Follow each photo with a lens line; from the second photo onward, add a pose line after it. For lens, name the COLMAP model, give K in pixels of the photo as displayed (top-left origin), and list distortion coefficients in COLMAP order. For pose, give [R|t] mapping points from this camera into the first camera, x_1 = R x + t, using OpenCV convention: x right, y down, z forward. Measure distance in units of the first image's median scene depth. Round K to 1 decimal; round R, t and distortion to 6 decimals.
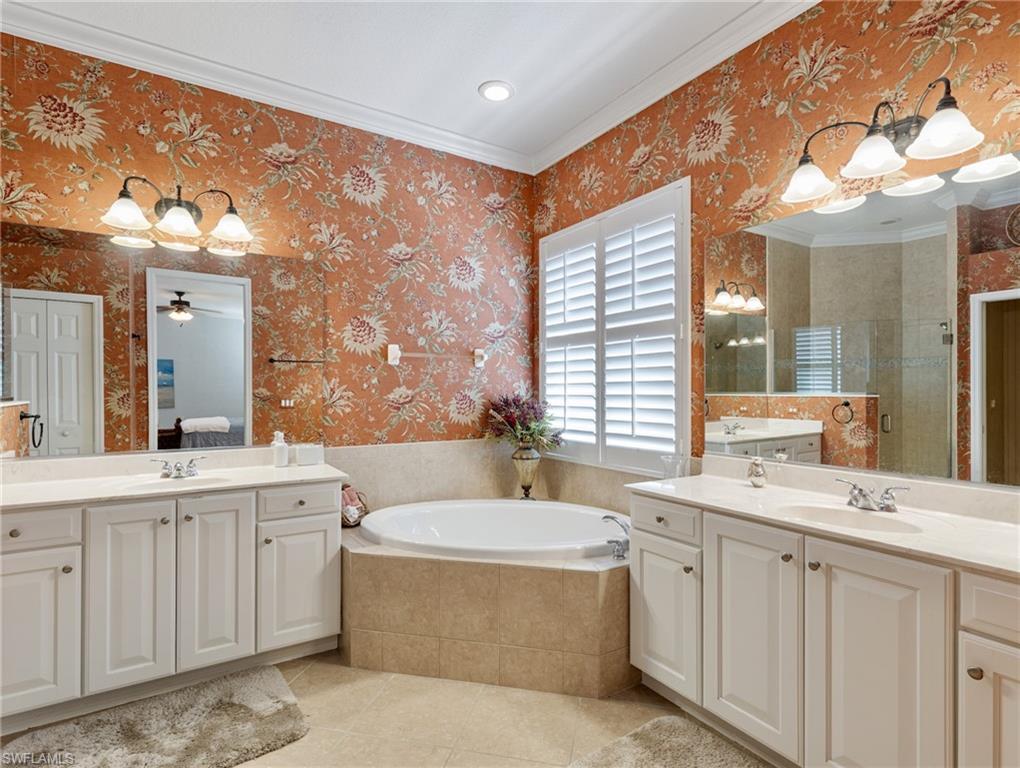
lens RADIAL K [[521.8, 0, 510.1], [0, 521.8, 386.5], [0, 0, 1]] dist [0.005773, 0.000492]
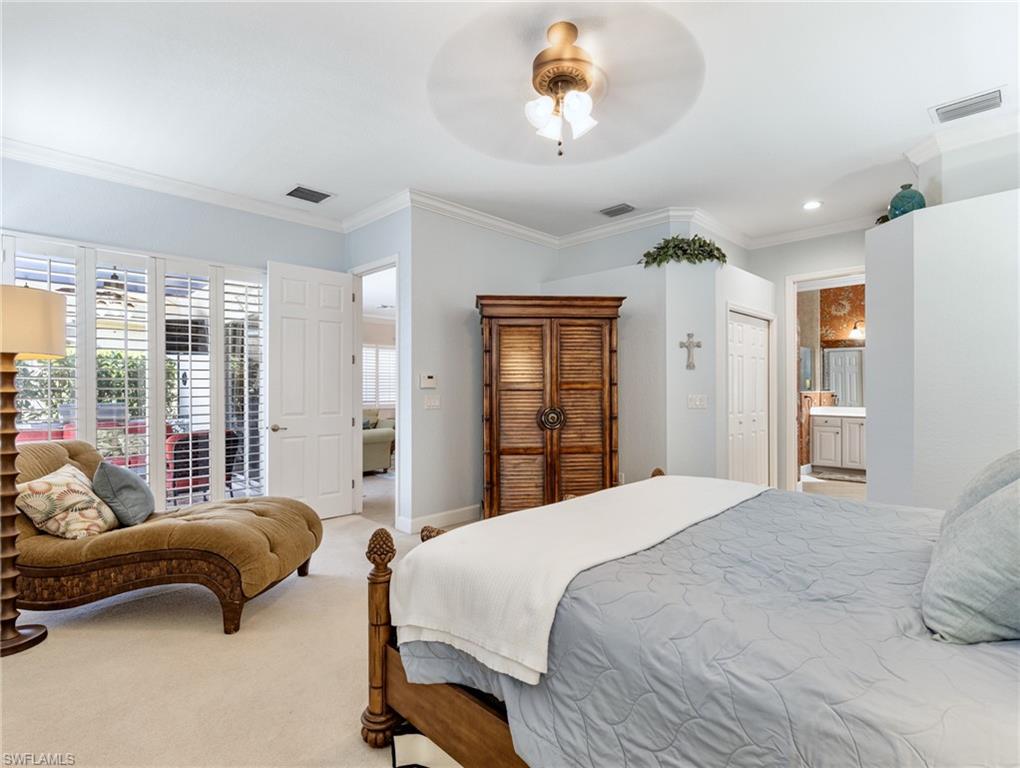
lens RADIAL K [[521.8, 0, 510.0], [0, 521.8, 385.8], [0, 0, 1]] dist [0.005773, 0.000492]
pose [[0.223896, -0.003645, -0.974606, 1.989008], [-0.000686, 0.999992, -0.003898, 0.015372], [0.974613, 0.001541, 0.223892, -1.857666]]
